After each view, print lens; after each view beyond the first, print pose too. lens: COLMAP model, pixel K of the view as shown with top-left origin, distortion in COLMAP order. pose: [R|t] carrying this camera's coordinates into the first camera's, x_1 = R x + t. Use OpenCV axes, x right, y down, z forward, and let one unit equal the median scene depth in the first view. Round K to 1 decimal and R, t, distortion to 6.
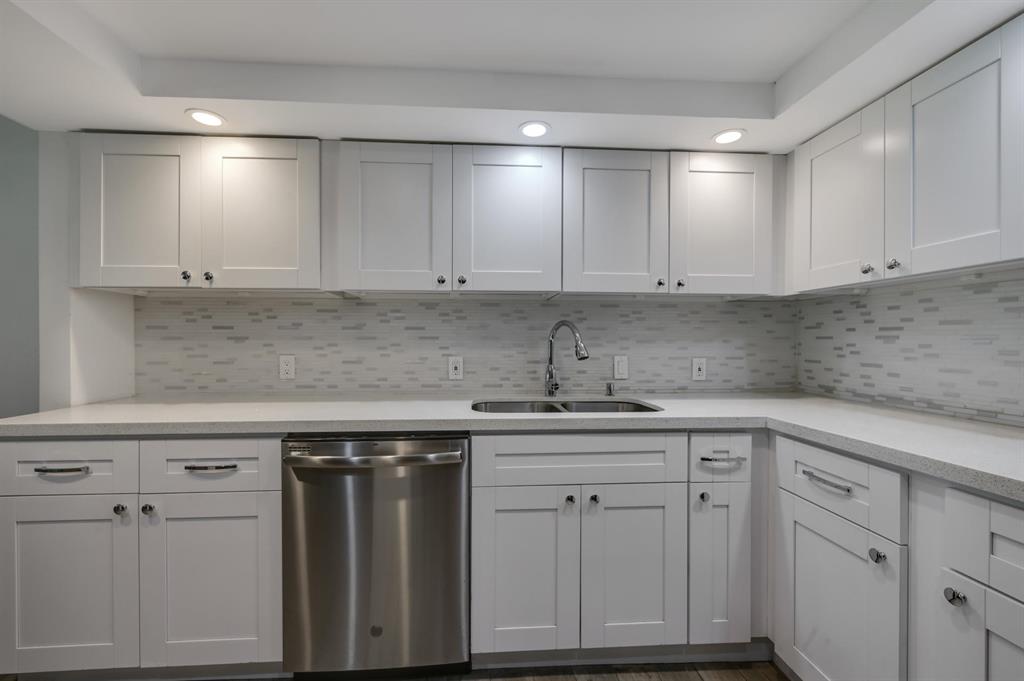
lens RADIAL K [[413.3, 0, 473.9], [0, 413.3, 342.4], [0, 0, 1]] dist [-0.004564, 0.000240]
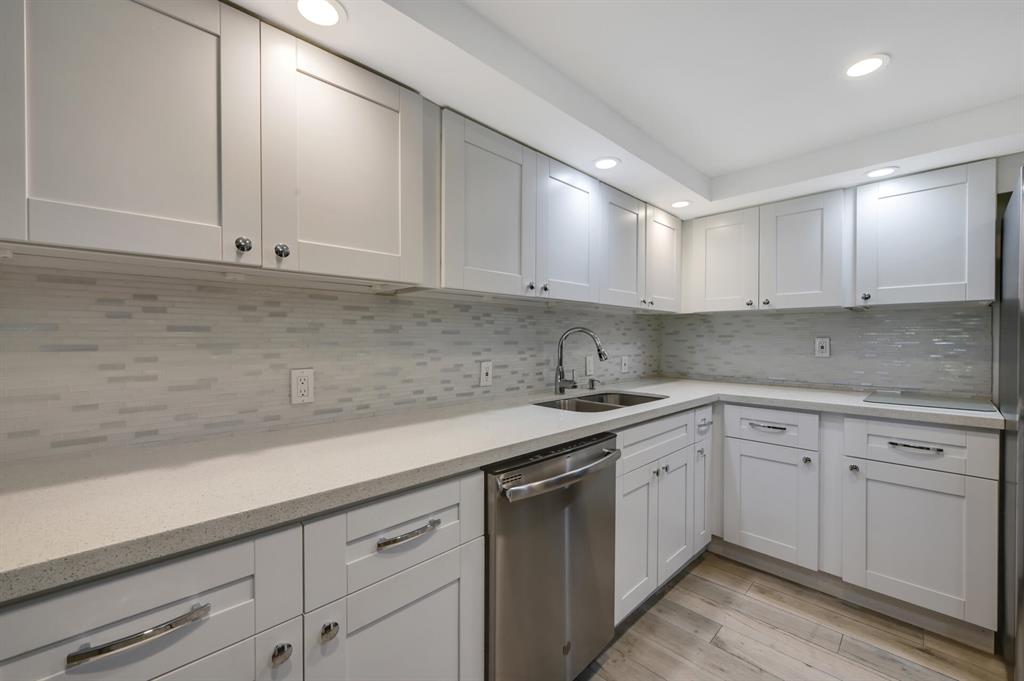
lens RADIAL K [[413.3, 0, 520.2], [0, 413.3, 342.1], [0, 0, 1]] dist [-0.004564, 0.000240]
pose [[0.751626, -0.006947, 0.659553, -0.641250], [0.002240, 0.999966, 0.007980, -0.020127], [-0.659586, -0.004521, 0.751616, 0.230478]]
